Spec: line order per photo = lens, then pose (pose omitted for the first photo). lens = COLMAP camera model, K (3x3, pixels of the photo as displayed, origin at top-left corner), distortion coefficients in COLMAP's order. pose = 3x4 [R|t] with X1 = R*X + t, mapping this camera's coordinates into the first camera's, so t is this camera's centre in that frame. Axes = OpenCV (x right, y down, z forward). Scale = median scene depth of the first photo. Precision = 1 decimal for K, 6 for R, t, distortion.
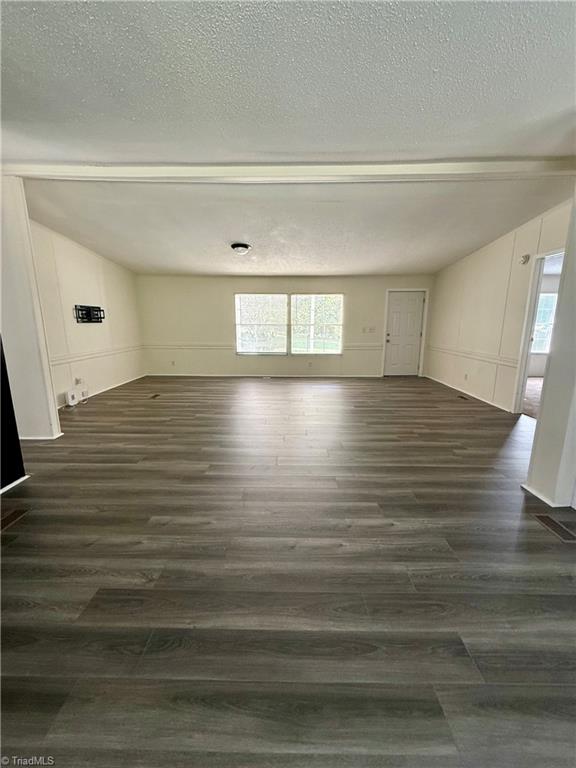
lens RADIAL K [[306.8, 0, 286.5], [0, 306.8, 382.9], [0, 0, 1]] dist [-0.000527, 0.000498]
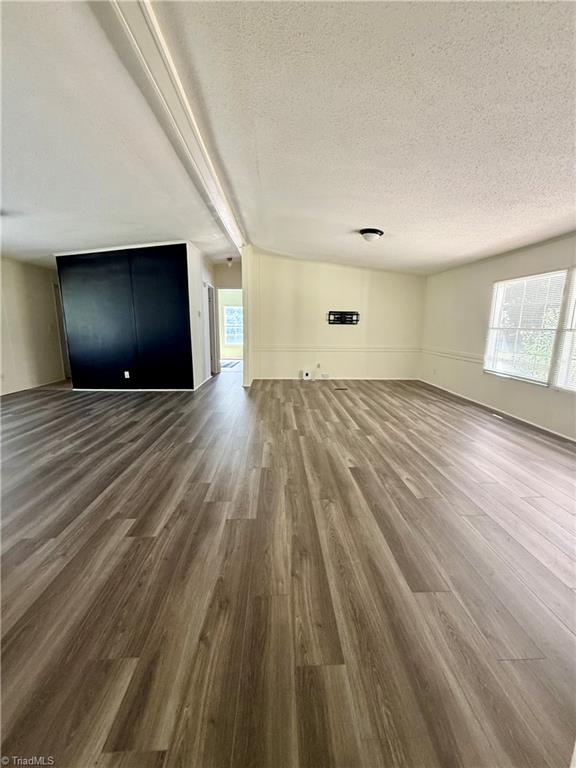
lens RADIAL K [[306.8, 0, 286.5], [0, 306.8, 382.9], [0, 0, 1]] dist [-0.000527, 0.000498]
pose [[0.051135, 0.184691, -0.981465, 0.651625], [-0.207997, 0.963170, 0.170412, -0.127251], [0.976792, 0.195428, 0.087667, 0.693153]]
